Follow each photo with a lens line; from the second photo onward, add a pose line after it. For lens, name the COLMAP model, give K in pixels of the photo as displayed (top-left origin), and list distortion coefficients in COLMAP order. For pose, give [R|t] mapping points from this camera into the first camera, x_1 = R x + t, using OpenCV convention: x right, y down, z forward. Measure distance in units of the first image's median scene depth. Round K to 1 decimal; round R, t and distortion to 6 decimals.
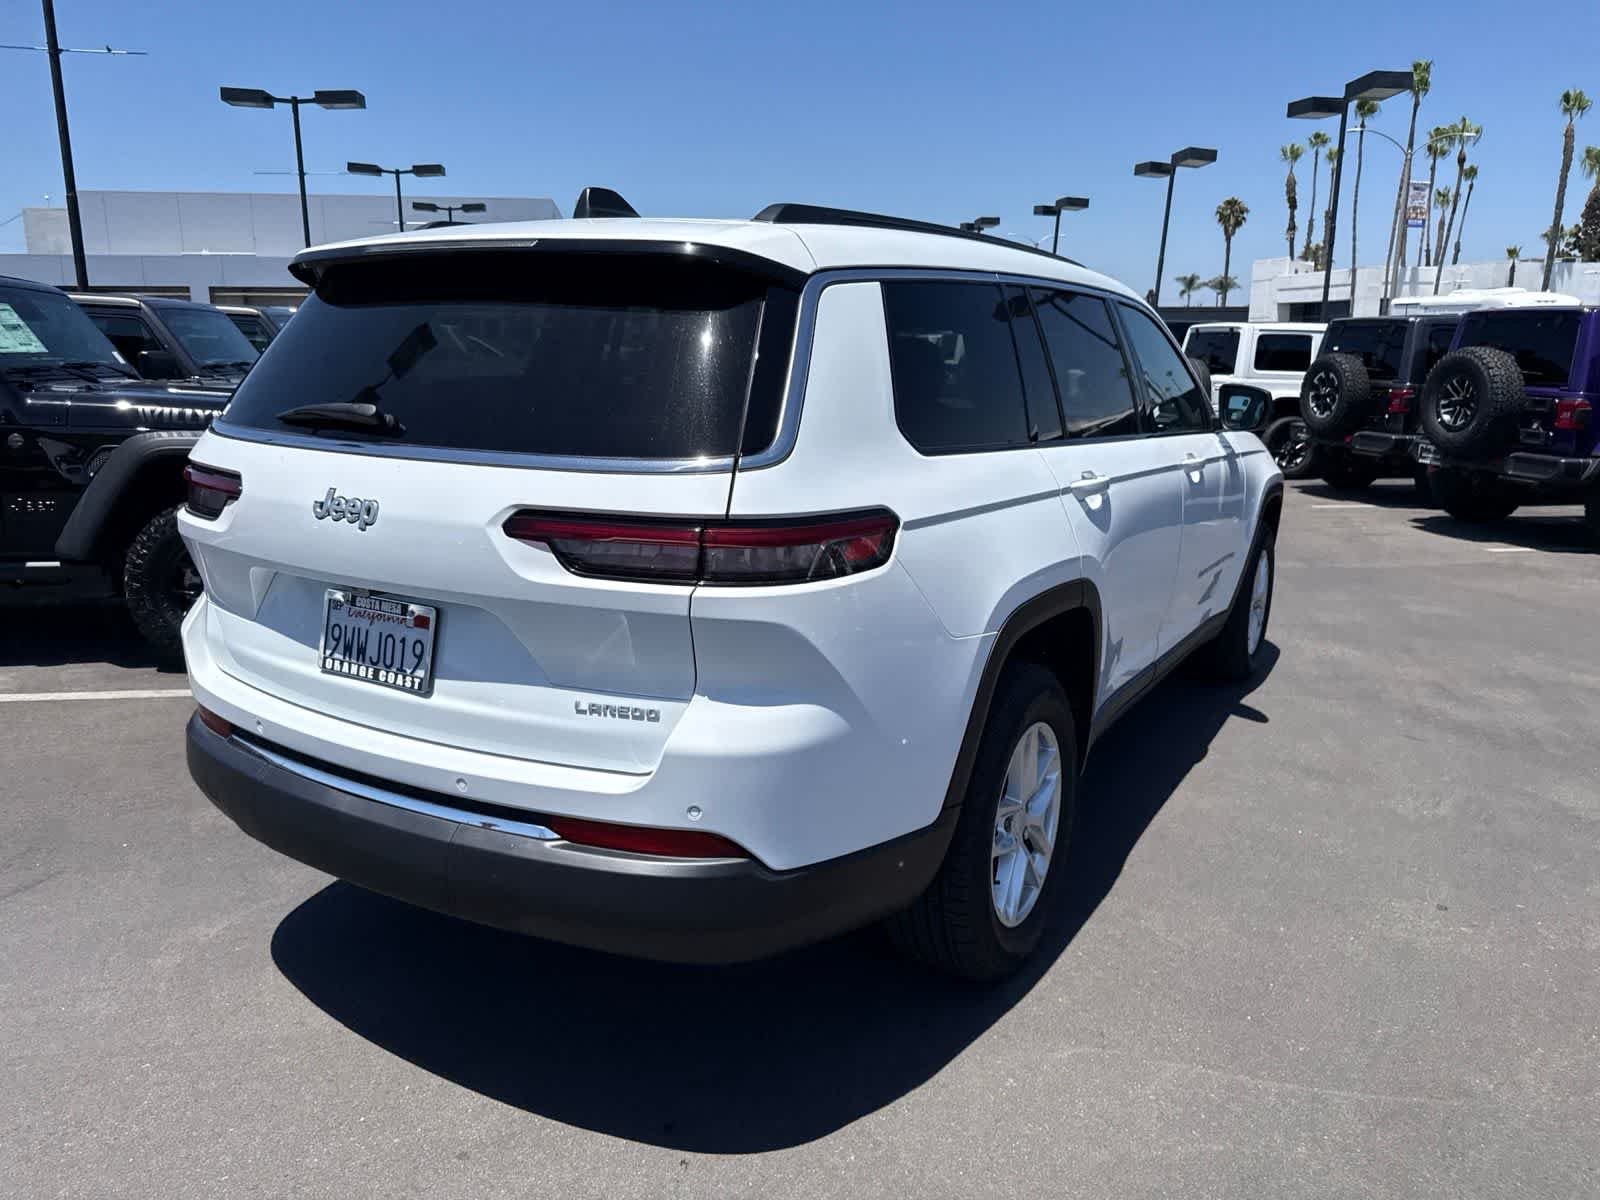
lens RADIAL K [[1147.4, 0, 811.8], [0, 1147.4, 595.8], [0, 0, 1]] dist [0.023439, -0.018155]
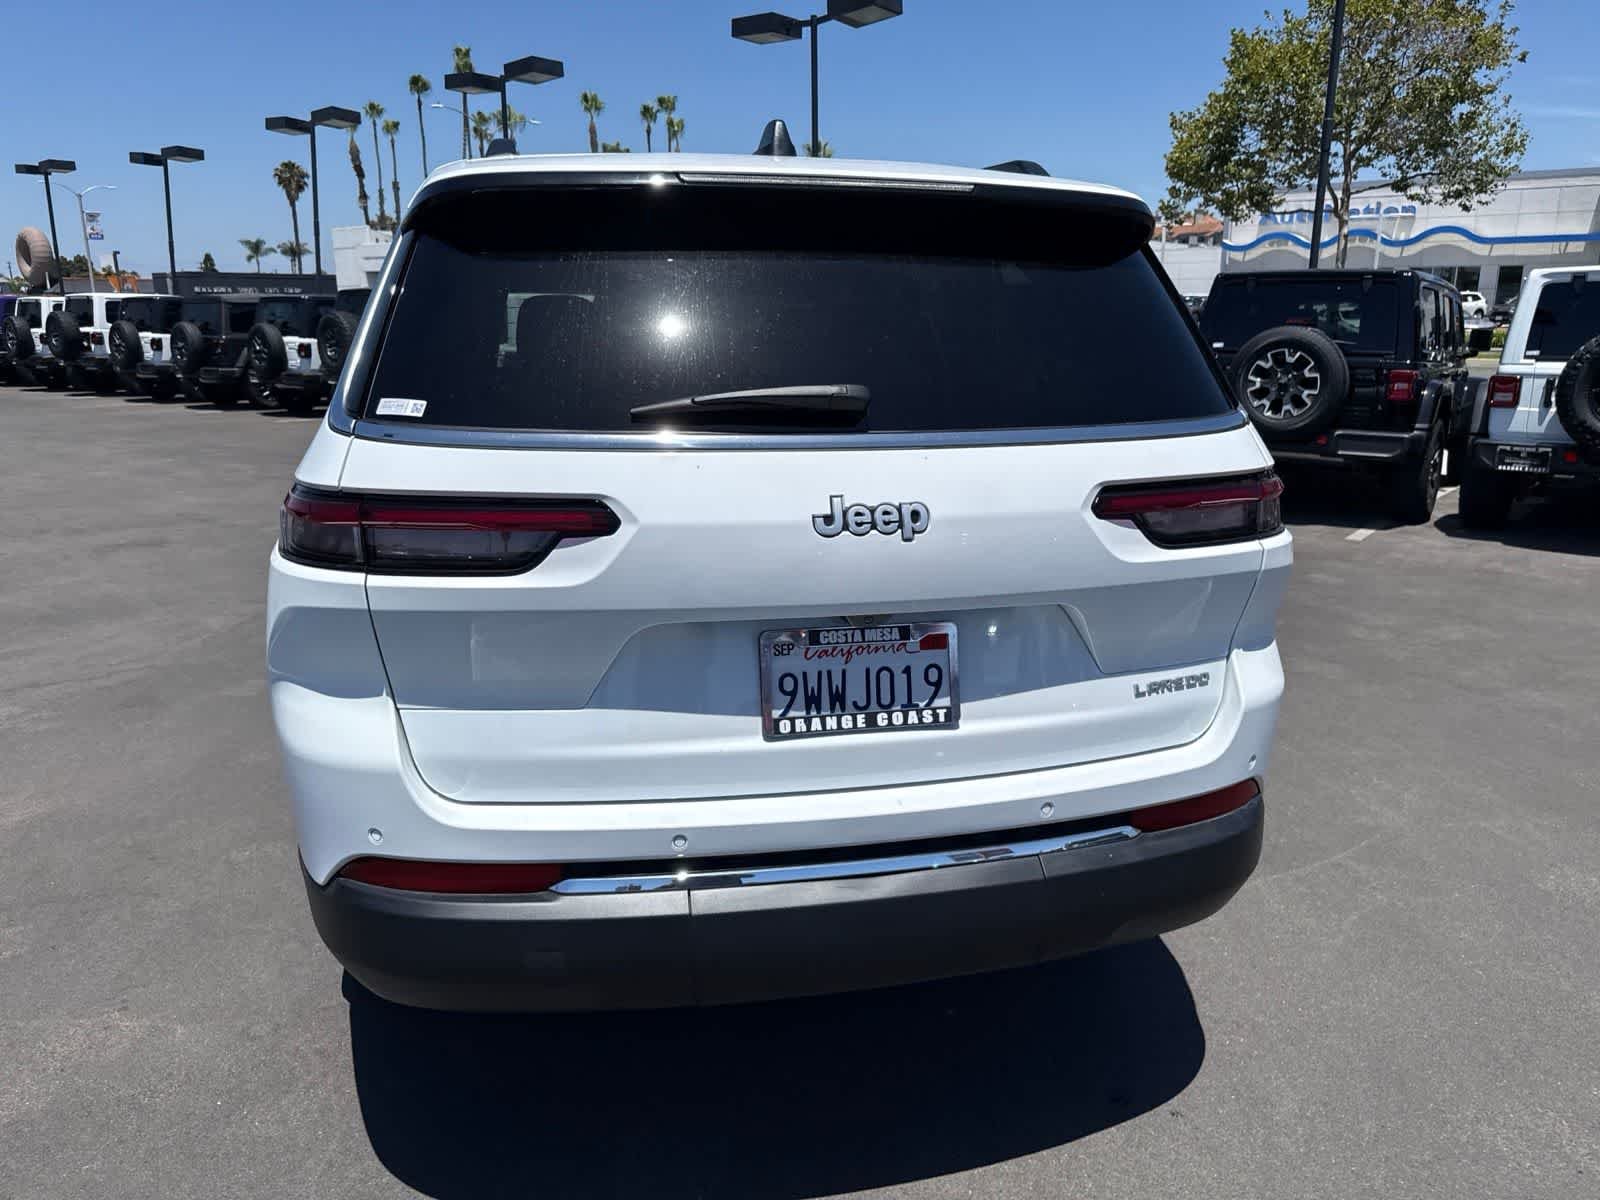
lens RADIAL K [[1146.9, 0, 806.8], [0, 1146.9, 586.8], [0, 0, 1]] dist [0.030130, -0.027689]
pose [[0.730021, -0.165421, 0.663103, -0.869937], [0.153329, 0.985174, 0.076963, -0.086578], [-0.666003, 0.045489, 0.744561, 0.401391]]
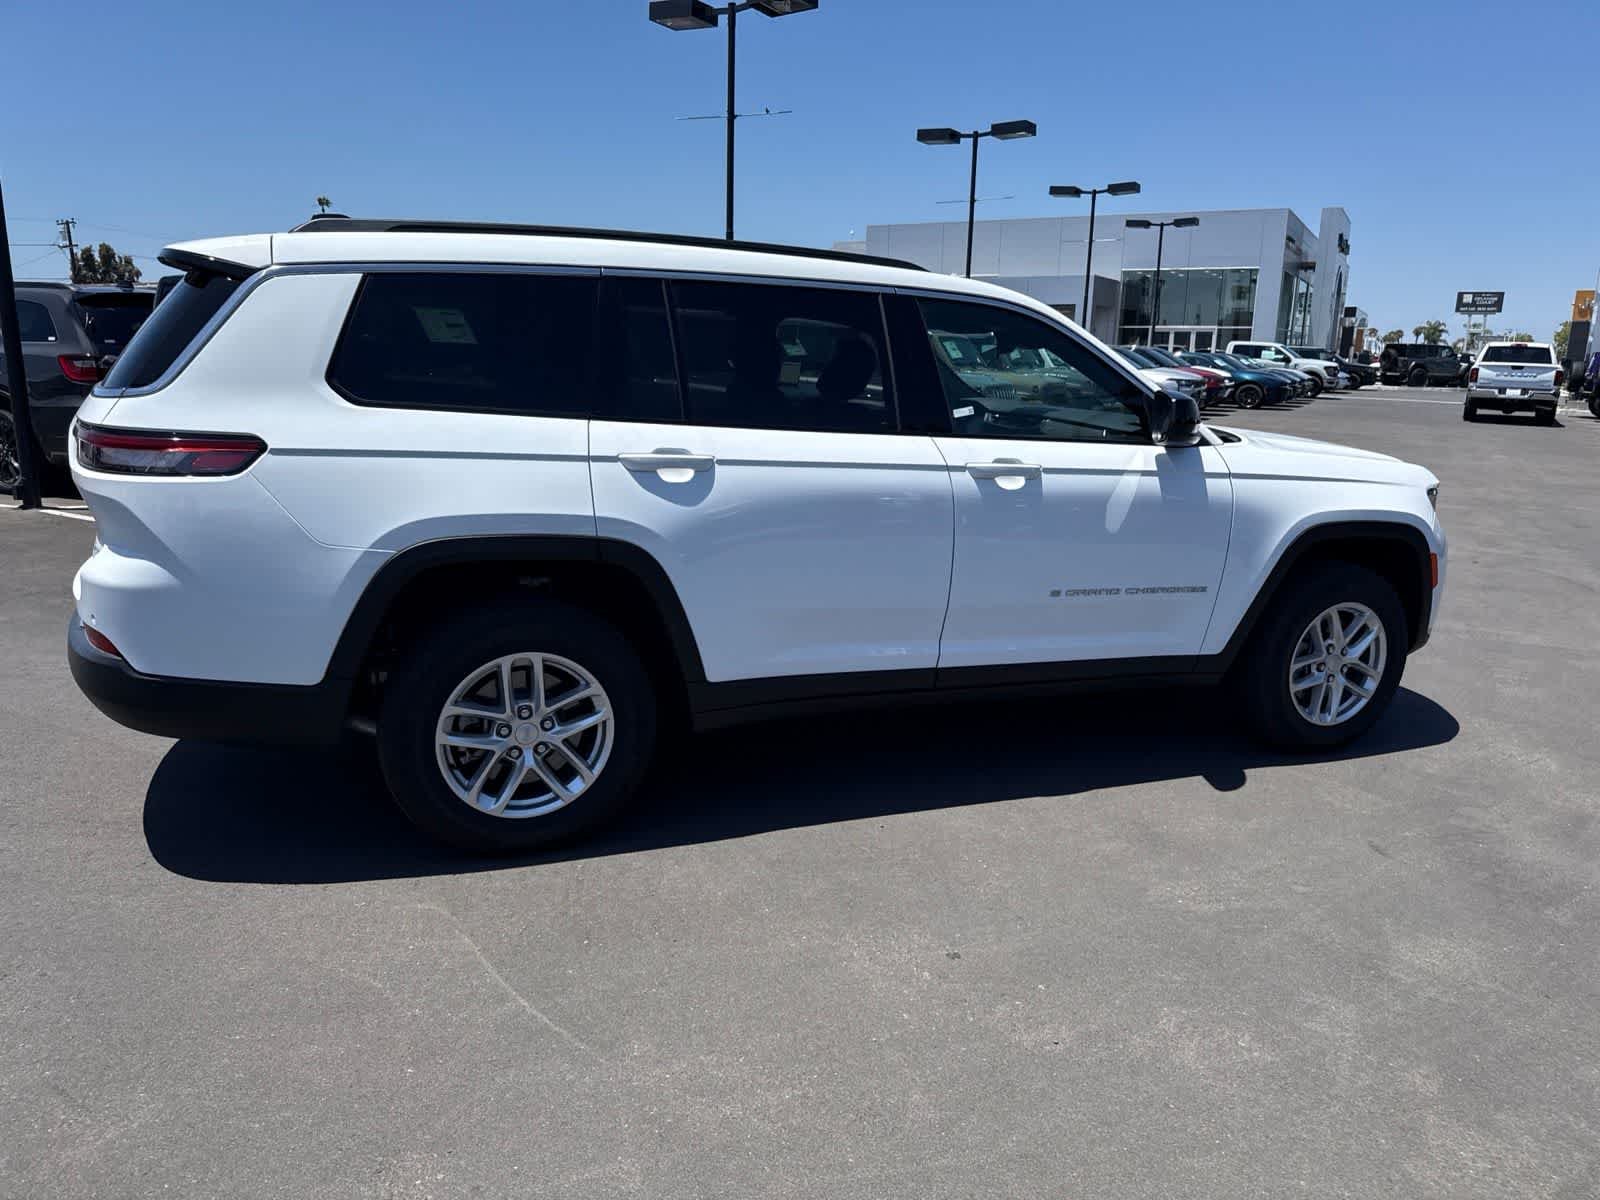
lens RADIAL K [[1146.9, 0, 809.6], [0, 1146.9, 607.0], [0, 0, 1]] dist [0.030130, -0.027689]
pose [[0.797986, 0.149420, -0.583859, 1.293896], [-0.152090, 0.987350, 0.044812, -0.034487], [0.583169, 0.053040, 0.810617, 0.251469]]
